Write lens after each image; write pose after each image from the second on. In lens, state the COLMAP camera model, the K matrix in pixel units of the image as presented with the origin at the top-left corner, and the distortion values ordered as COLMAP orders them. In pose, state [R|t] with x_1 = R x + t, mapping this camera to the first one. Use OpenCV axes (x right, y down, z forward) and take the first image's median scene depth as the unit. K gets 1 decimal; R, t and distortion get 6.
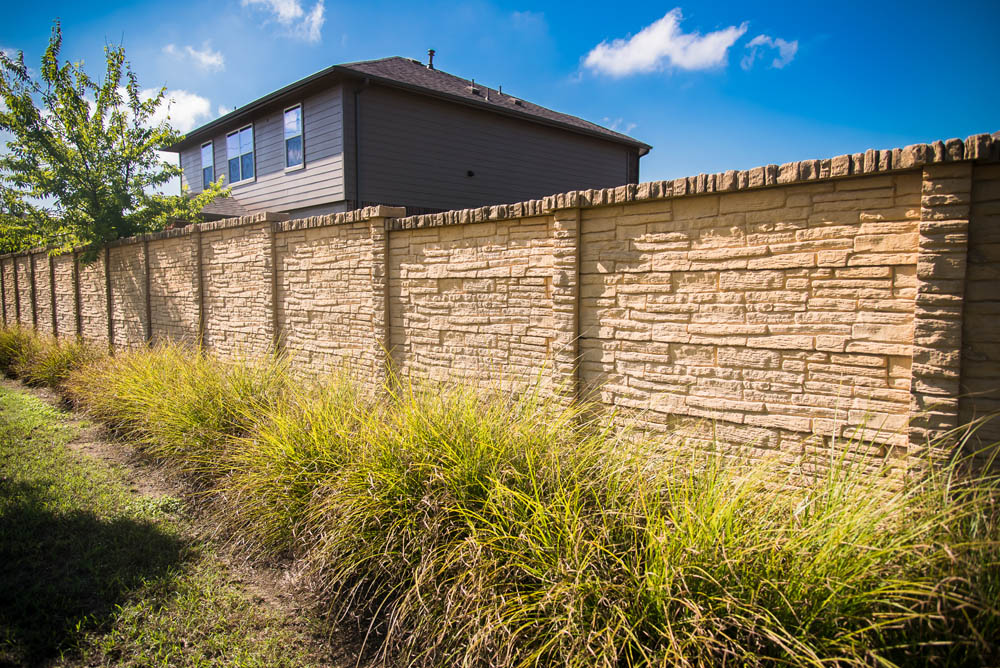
lens RADIAL K [[663.0, 0, 500.0], [0, 663.0, 334.0], [0, 0, 1]] dist [0.004231, -0.001349]
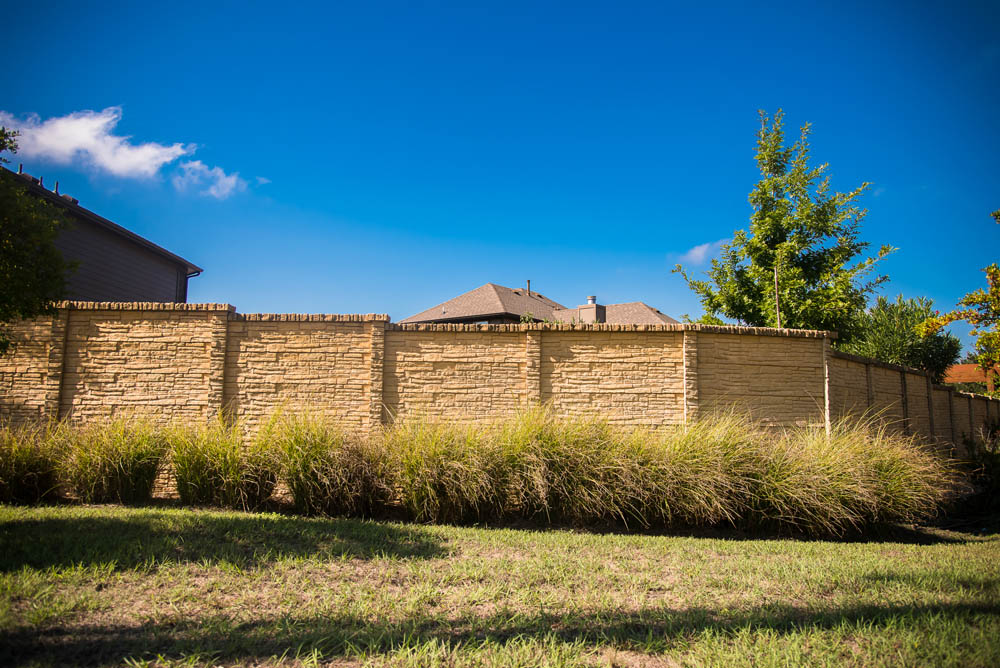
lens RADIAL K [[663.0, 0, 500.0], [0, 663.0, 334.0], [0, 0, 1]] dist [0.004231, -0.001349]
pose [[0.708863, 0.092961, 0.699194, -1.598356], [0.037586, 0.984890, -0.169051, 0.189161], [-0.704344, 0.146114, 0.694658, -0.404076]]
